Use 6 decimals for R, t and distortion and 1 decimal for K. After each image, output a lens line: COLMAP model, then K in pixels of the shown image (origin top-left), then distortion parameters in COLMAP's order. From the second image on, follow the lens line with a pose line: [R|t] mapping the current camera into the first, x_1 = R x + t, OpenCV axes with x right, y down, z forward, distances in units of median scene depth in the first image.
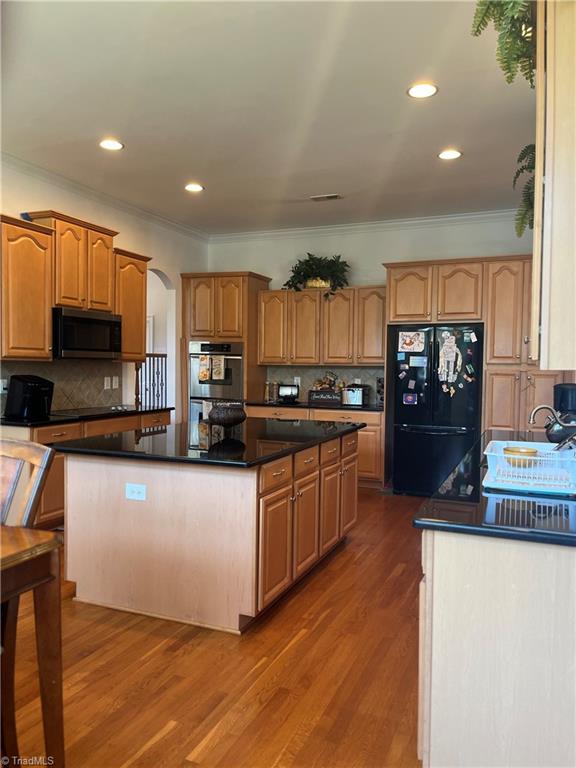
lens RADIAL K [[581.2, 0, 285.7], [0, 581.2, 393.4], [0, 0, 1]] dist [0.058981, -0.087671]
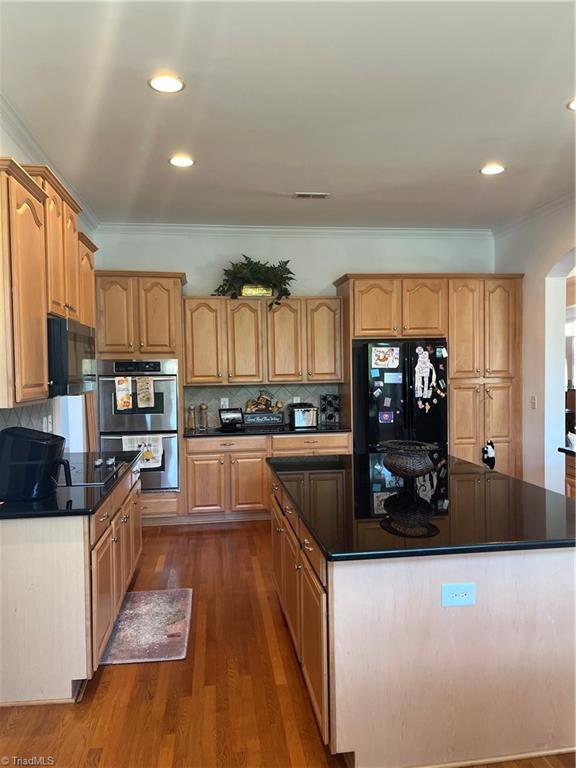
lens RADIAL K [[581.2, 0, 293.4], [0, 581.2, 391.8], [0, 0, 1]] dist [0.058981, -0.087671]
pose [[0.857434, -0.047240, 0.512420, -0.416370], [0.051302, 0.998664, 0.006222, -0.047418], [-0.512030, 0.020953, 0.858712, 0.267020]]
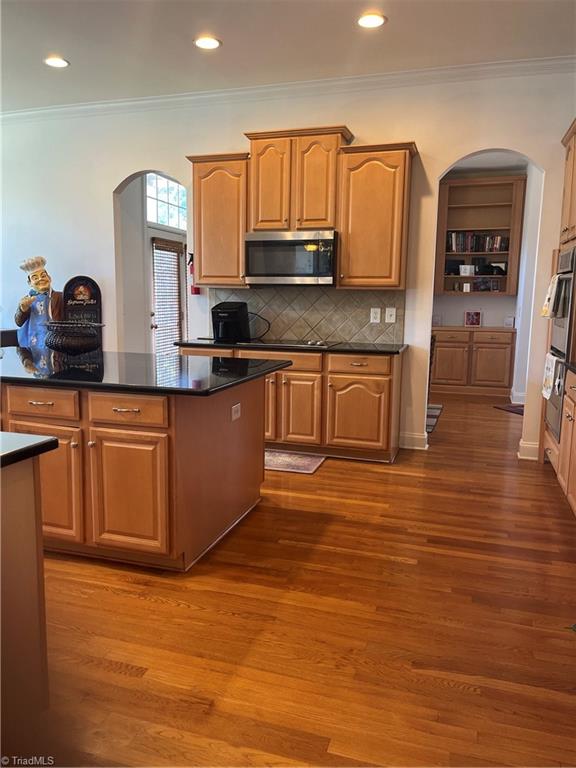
lens RADIAL K [[581.2, 0, 290.9], [0, 581.2, 384.9], [0, 0, 1]] dist [0.058981, -0.087671]
pose [[0.098788, 0.137642, -0.985543, 0.529379], [-0.060255, 0.989398, 0.132140, -0.022697], [0.993283, 0.046331, 0.106034, 0.818287]]
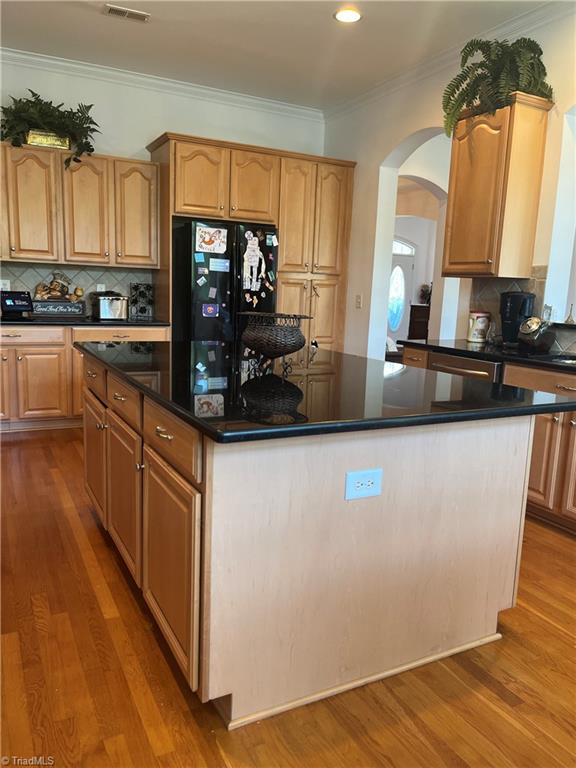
lens RADIAL K [[581.2, 0, 285.5], [0, 581.2, 389.3], [0, 0, 1]] dist [0.058981, -0.087671]
pose [[0.637560, -0.117538, 0.761381, -0.383426], [0.006986, 0.989134, 0.146848, -0.000258], [-0.770369, -0.088306, 0.631454, 0.387658]]
